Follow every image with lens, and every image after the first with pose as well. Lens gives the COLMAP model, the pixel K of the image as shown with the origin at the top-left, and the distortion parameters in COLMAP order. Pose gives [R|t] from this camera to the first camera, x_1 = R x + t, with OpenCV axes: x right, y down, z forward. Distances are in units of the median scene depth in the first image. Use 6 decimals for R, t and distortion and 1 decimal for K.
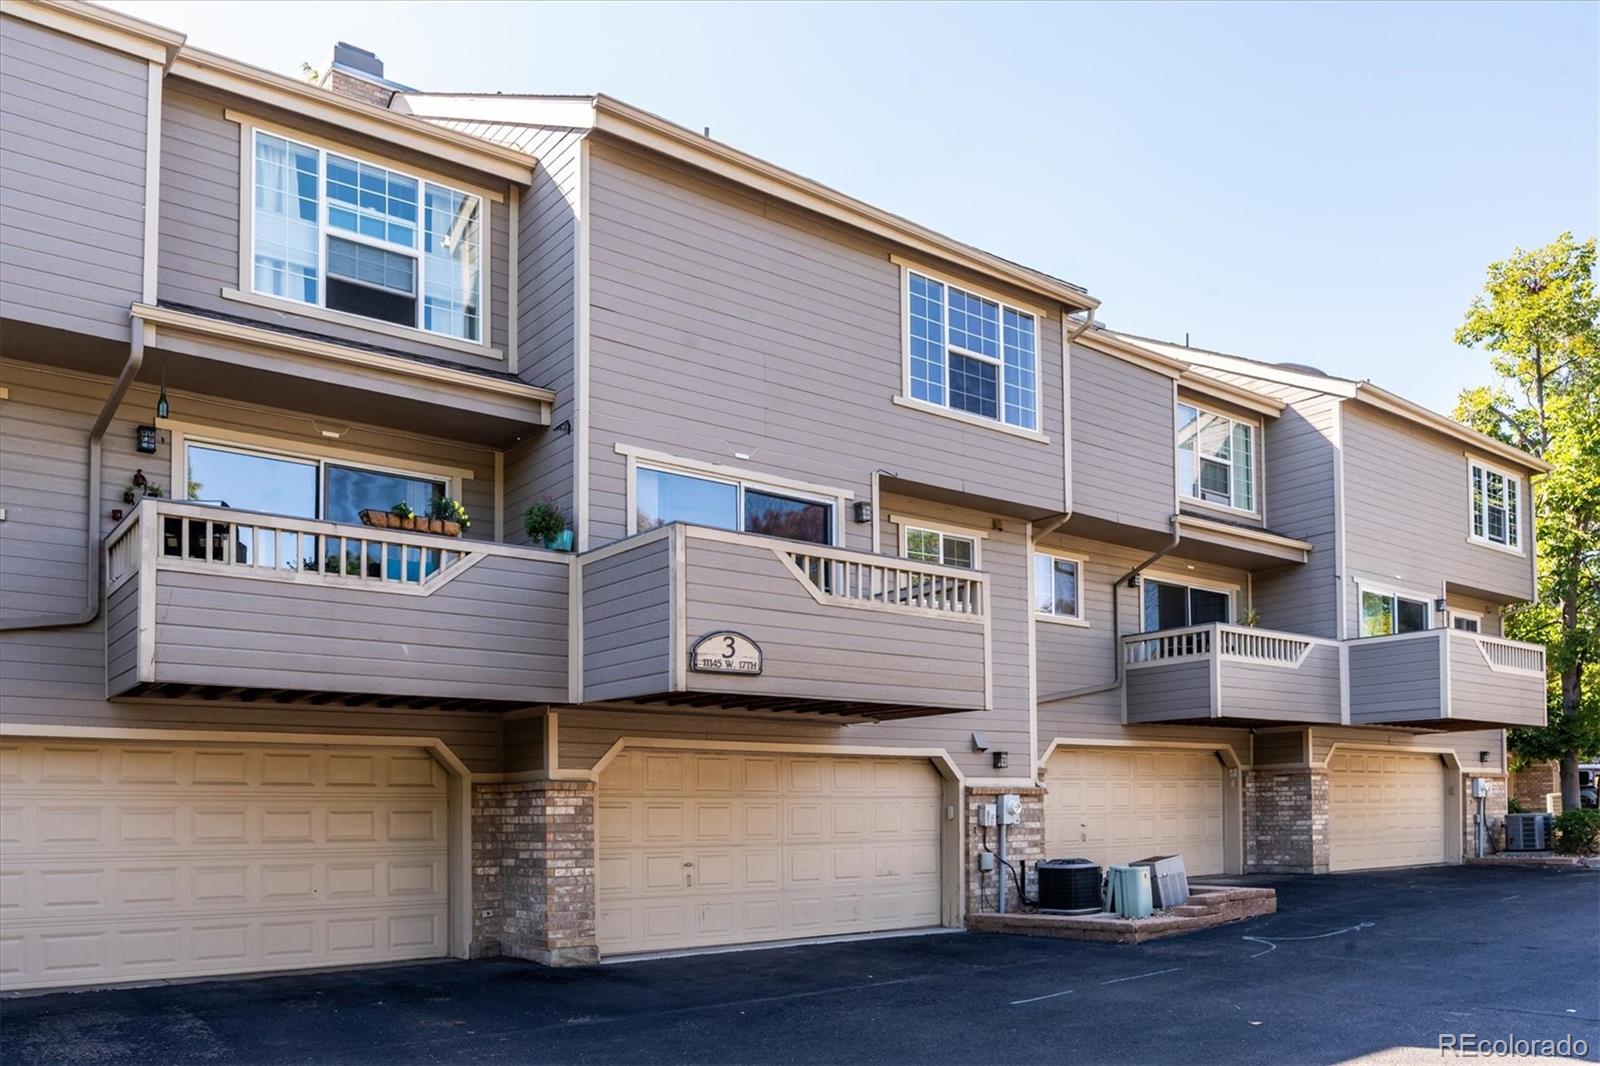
lens RADIAL K [[1159.3, 0, 716.4], [0, 1159.3, 797.9], [0, 0, 1]] dist [-0.033747, 0.000102]
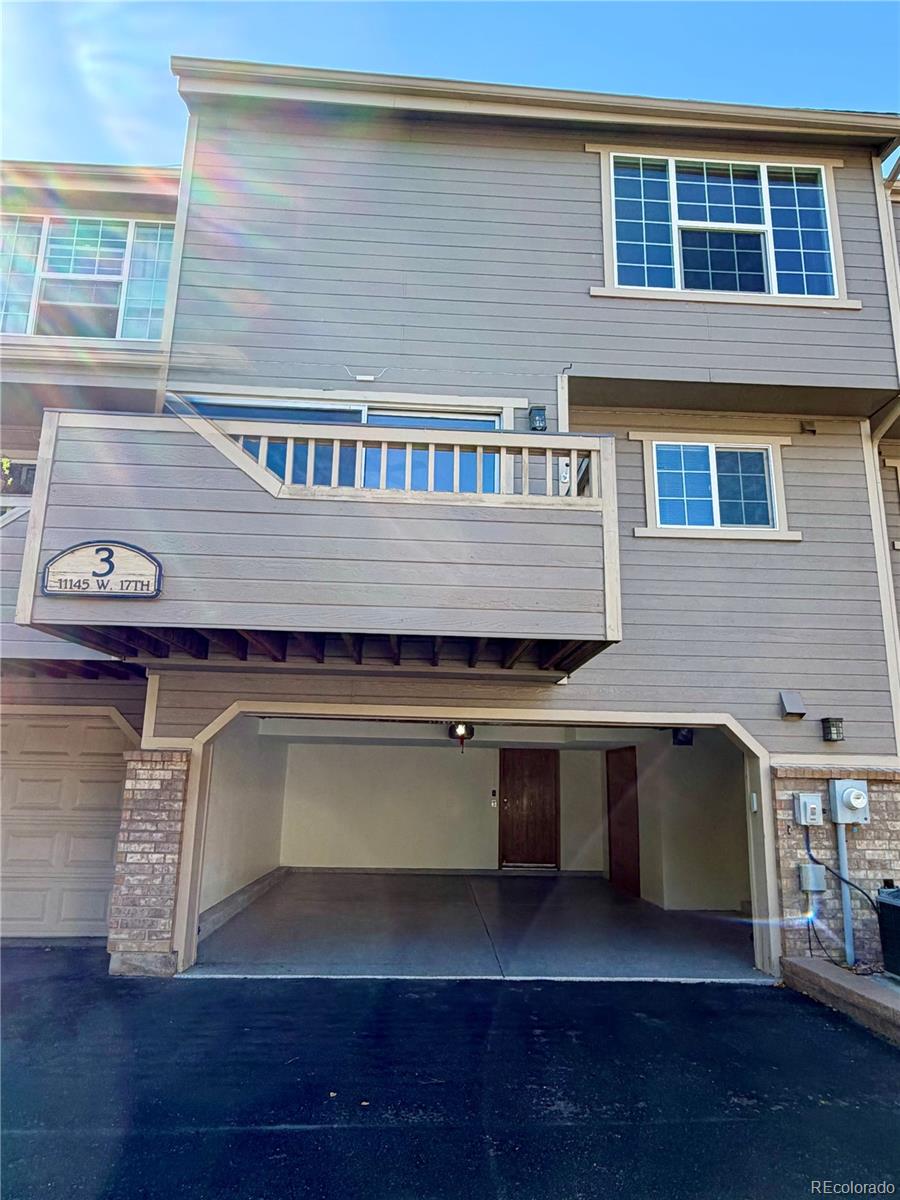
lens RADIAL K [[758.1, 0, 450.0], [0, 758.1, 600.0], [0, 0, 1]] dist [-0.002667, 0.000321]
pose [[0.859446, -0.091727, -0.502931, 0.299238], [-0.020497, 0.976798, -0.213180, -0.006645], [0.510816, 0.193525, 0.837625, 0.492817]]
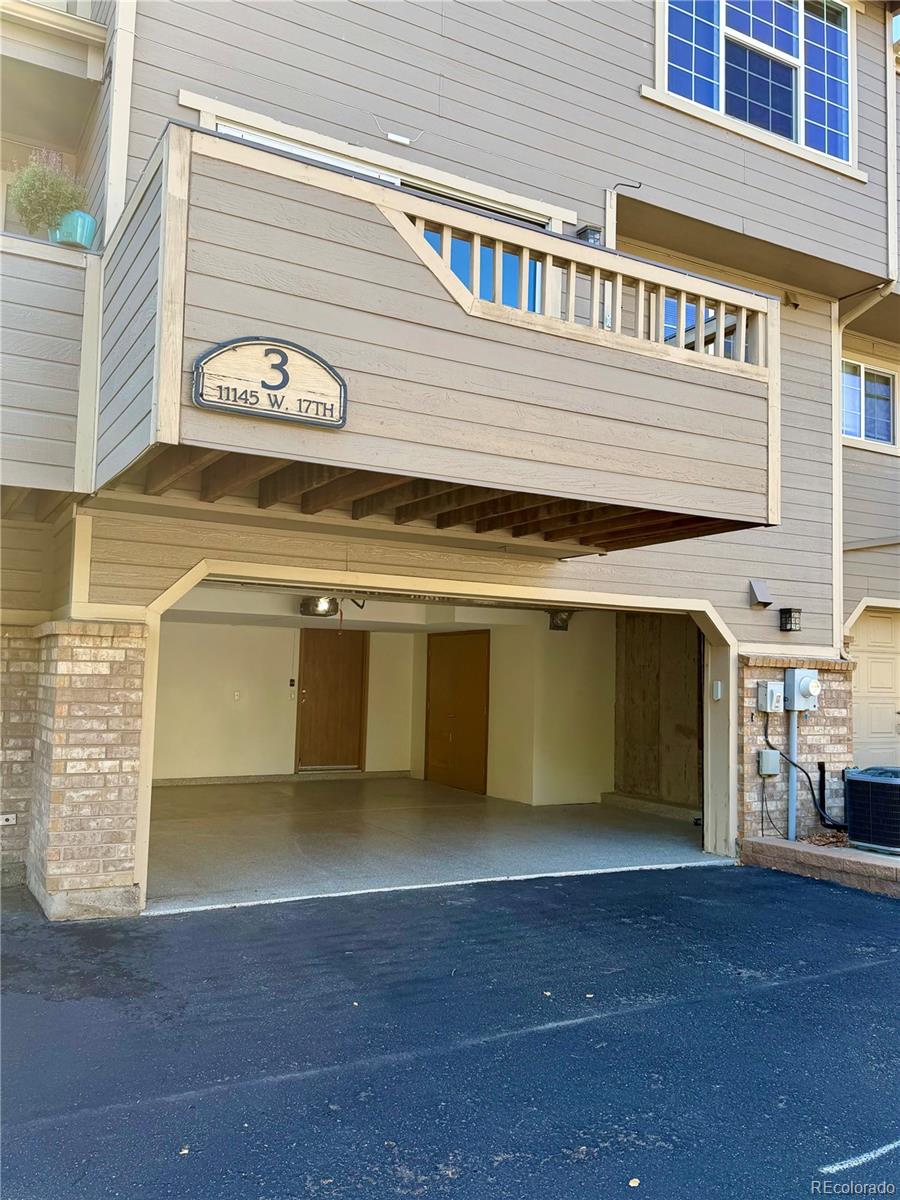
lens RADIAL K [[990.7, 0, 450.0], [0, 990.7, 600.0], [0, 0, 1]] dist [0.112672, -0.223202]
pose [[0.996182, 0.027828, -0.082752, 0.090438], [-0.033152, 0.997420, -0.063674, 0.001463], [0.080767, 0.066174, 0.994534, 0.382928]]
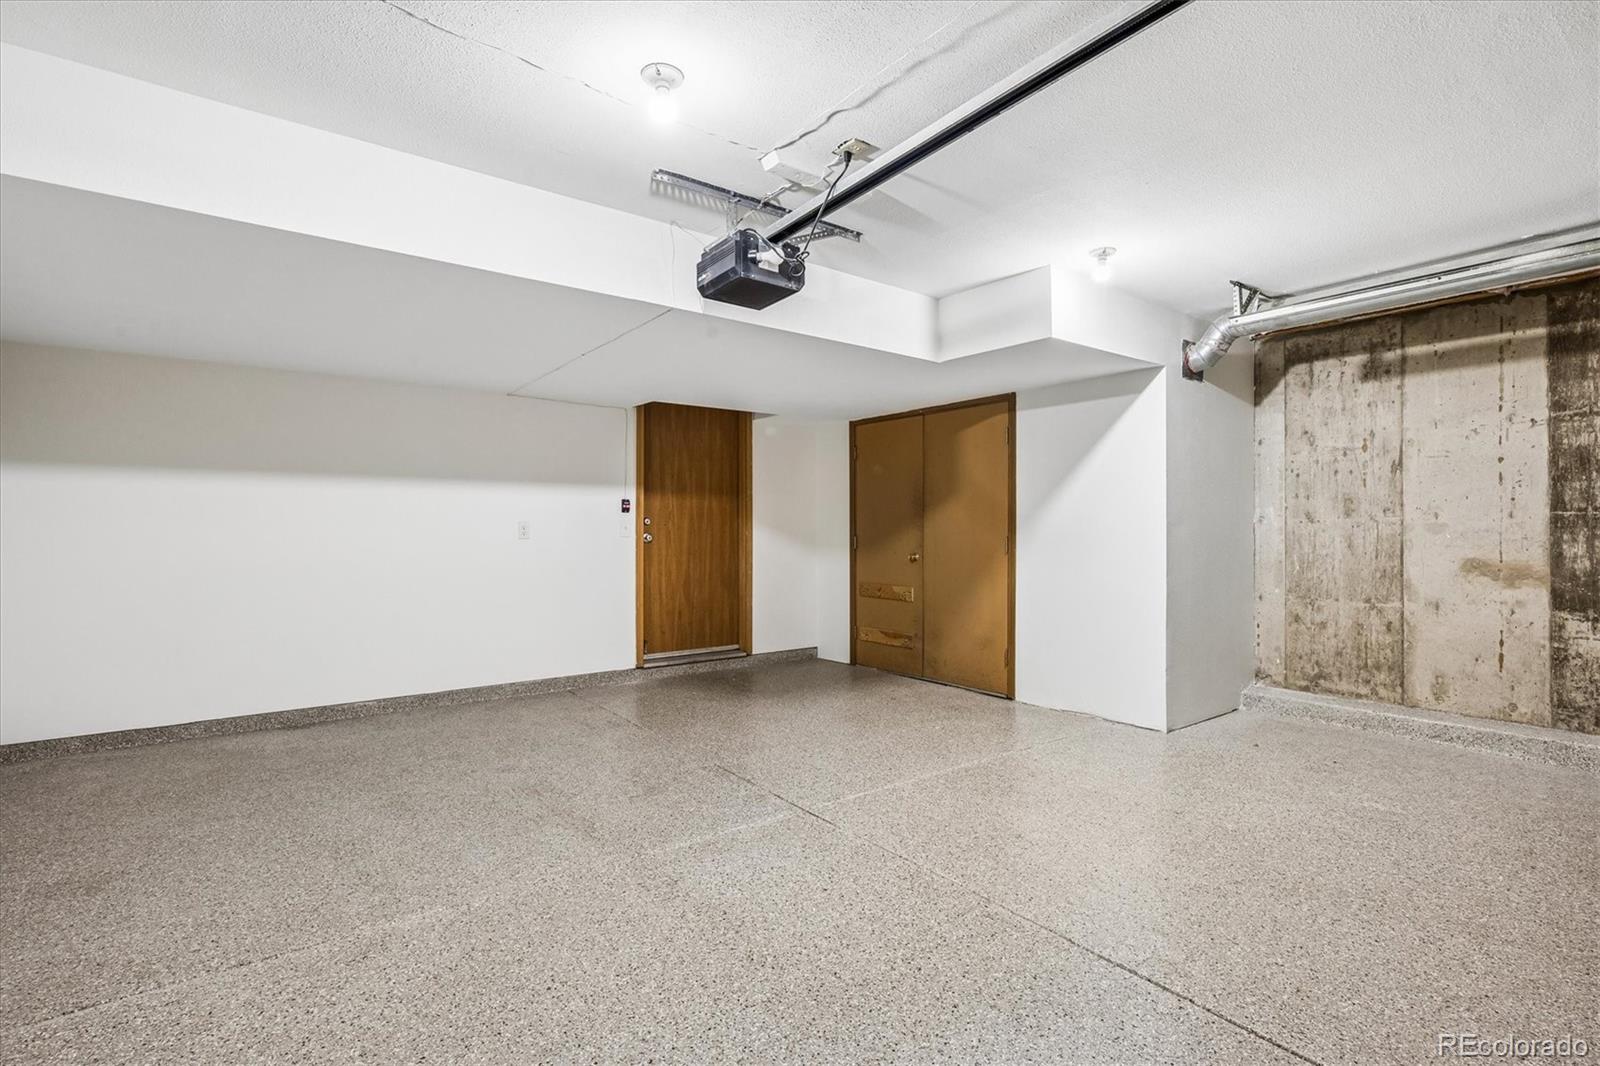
lens RADIAL K [[703.0, 0, 800.0], [0, 703.0, 533.0], [0, 0, 1]] dist [0.000321, 0.009792]
pose [[0.996192, 0.011521, 0.086427, -0.079982], [-0.012303, 0.999888, 0.008523, 0.035460], [-0.086319, -0.009553, 0.996222, 0.956057]]
